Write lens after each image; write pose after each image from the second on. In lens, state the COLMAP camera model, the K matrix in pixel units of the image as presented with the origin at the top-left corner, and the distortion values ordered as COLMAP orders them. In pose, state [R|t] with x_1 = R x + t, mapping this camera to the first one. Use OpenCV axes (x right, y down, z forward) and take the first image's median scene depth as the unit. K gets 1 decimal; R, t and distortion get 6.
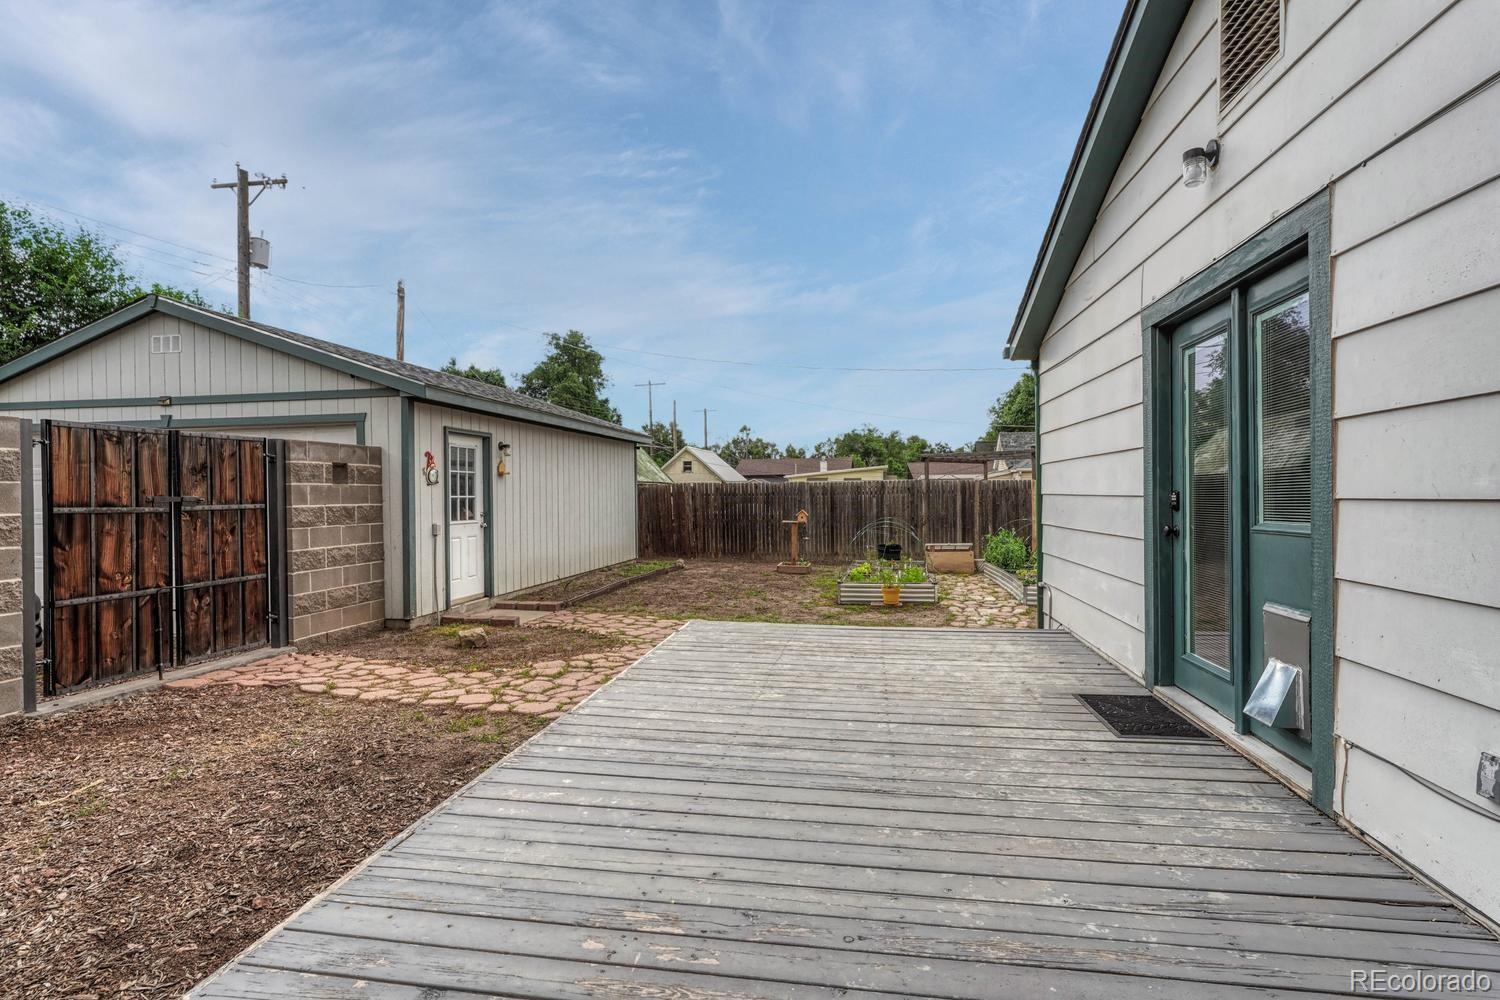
lens RADIAL K [[741.7, 0, 750.0], [0, 741.7, 500.0], [0, 0, 1]] dist [0.001886, 0.000297]
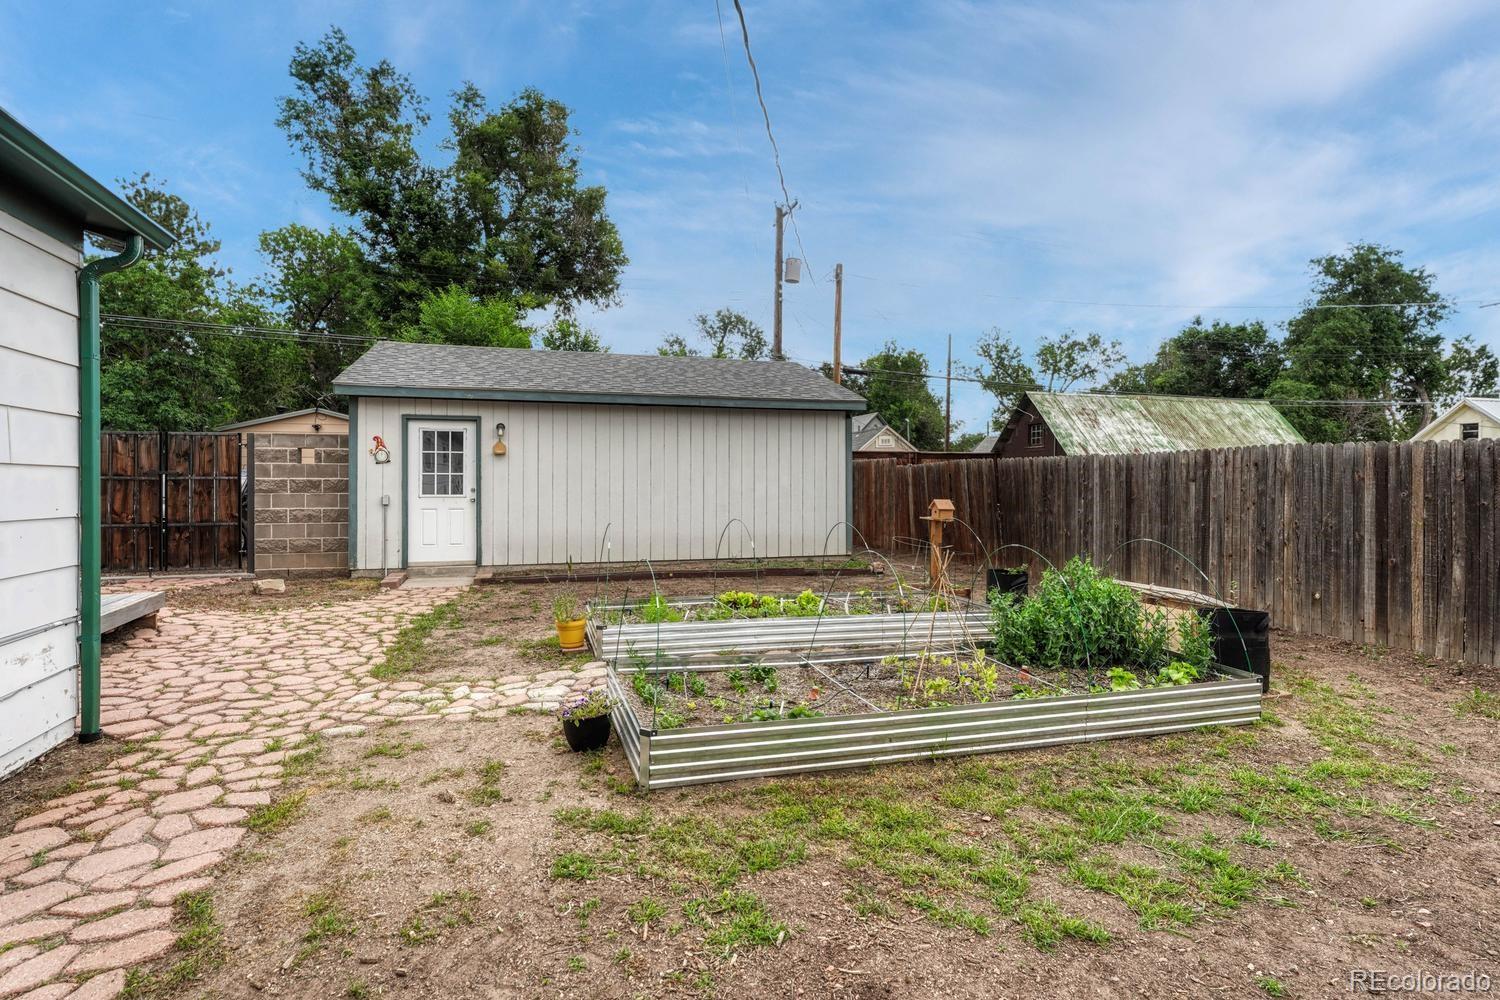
lens RADIAL K [[761.1, 0, 746.0], [0, 761.1, 481.7], [0, 0, 1]] dist [0.015894, 0.000084]
pose [[0.452450, 0.010399, -0.891729, 1.027037], [-0.013402, 0.999898, 0.004860, -0.004864], [0.891689, 0.009752, 0.452543, 1.030971]]
